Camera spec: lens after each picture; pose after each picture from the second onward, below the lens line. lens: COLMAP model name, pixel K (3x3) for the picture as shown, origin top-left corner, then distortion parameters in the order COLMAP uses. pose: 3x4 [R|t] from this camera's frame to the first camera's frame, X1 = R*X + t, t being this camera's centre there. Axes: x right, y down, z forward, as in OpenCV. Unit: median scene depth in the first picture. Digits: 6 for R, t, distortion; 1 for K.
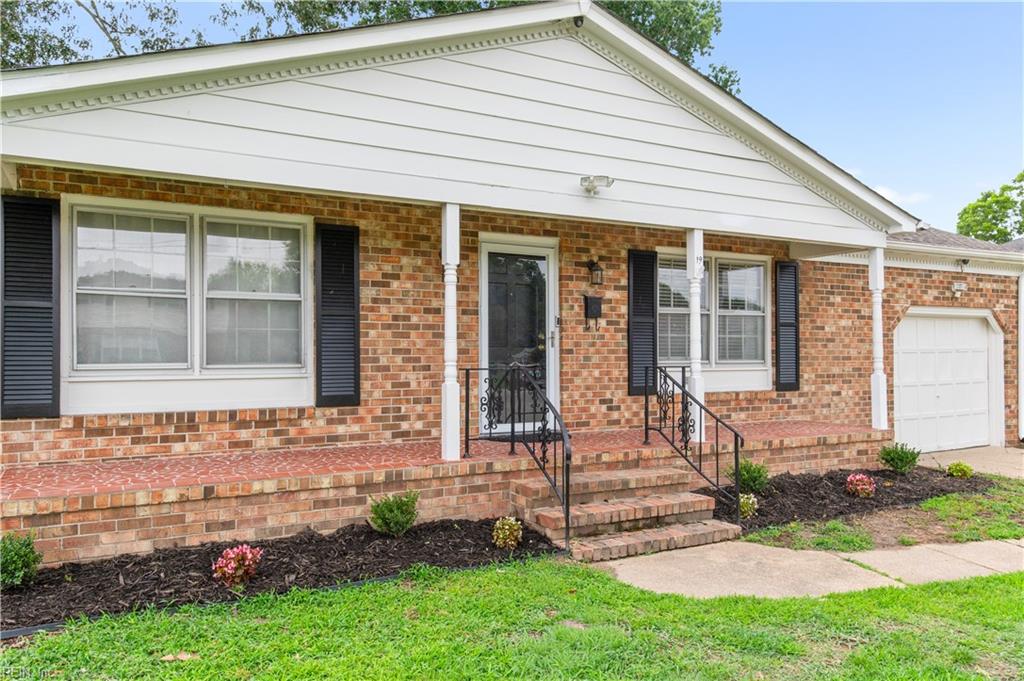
lens RADIAL K [[771.5, 0, 529.1], [0, 771.5, 346.1], [0, 0, 1]] dist [0.073421, -0.075326]
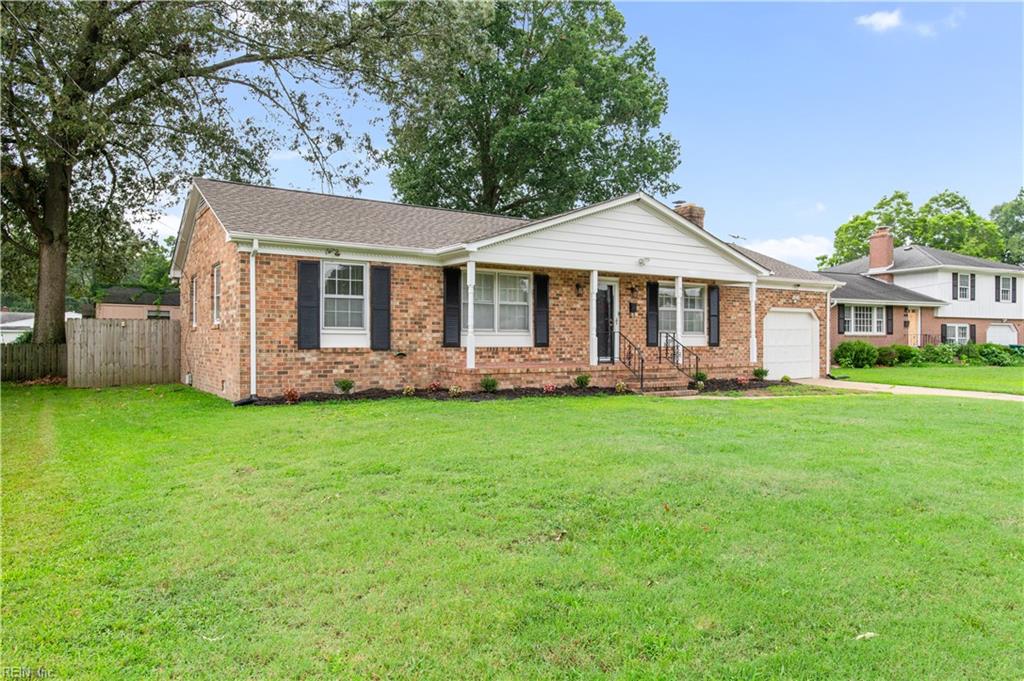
lens RADIAL K [[717.4, 0, 532.1], [0, 717.4, 341.4], [0, 0, 1]] dist [0.028750, 0.000978]
pose [[0.996497, 0.005163, 0.083469, -0.399442], [-0.006229, 0.999902, 0.012515, 0.025706], [-0.083396, -0.012991, 0.996432, -1.120093]]
